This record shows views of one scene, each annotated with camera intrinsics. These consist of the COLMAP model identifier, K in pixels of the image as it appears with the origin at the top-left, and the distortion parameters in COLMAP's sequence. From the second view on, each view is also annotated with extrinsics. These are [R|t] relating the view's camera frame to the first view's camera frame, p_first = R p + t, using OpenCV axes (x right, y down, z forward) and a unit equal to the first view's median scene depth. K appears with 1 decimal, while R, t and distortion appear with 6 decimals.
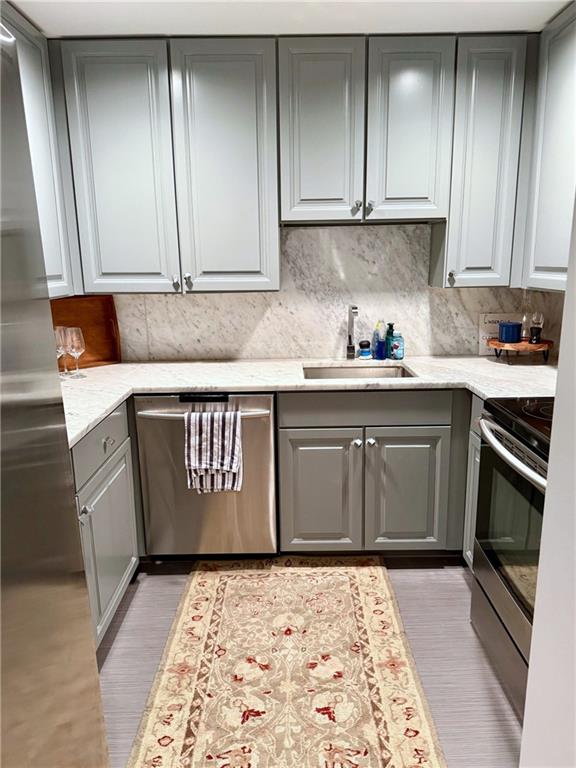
lens RADIAL K [[504.3, 0, 288.2], [0, 504.3, 381.7], [0, 0, 1]] dist [0.074254, -0.127100]
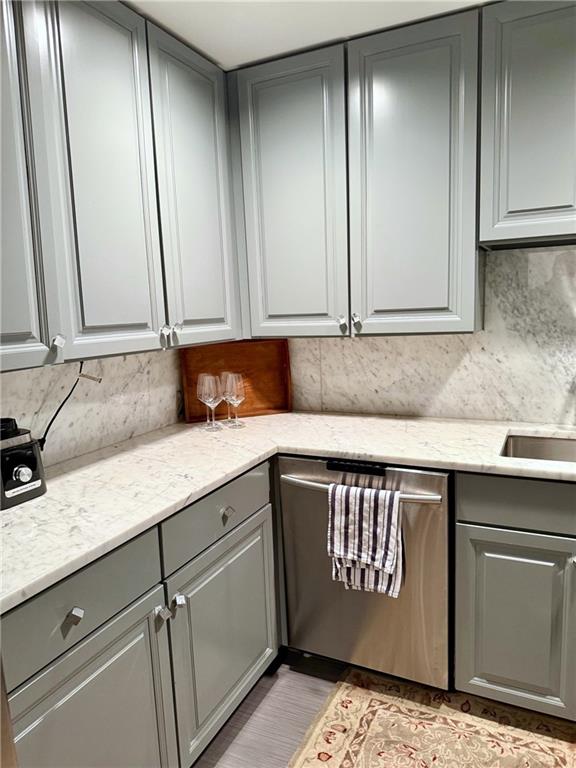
lens RADIAL K [[504.3, 0, 288.2], [0, 504.3, 381.7], [0, 0, 1]] dist [0.074254, -0.127100]
pose [[0.895258, 0.039124, -0.443828, 0.079179], [-0.073913, 0.995376, -0.061347, -0.042509], [0.439375, 0.087726, 0.894010, 0.219357]]
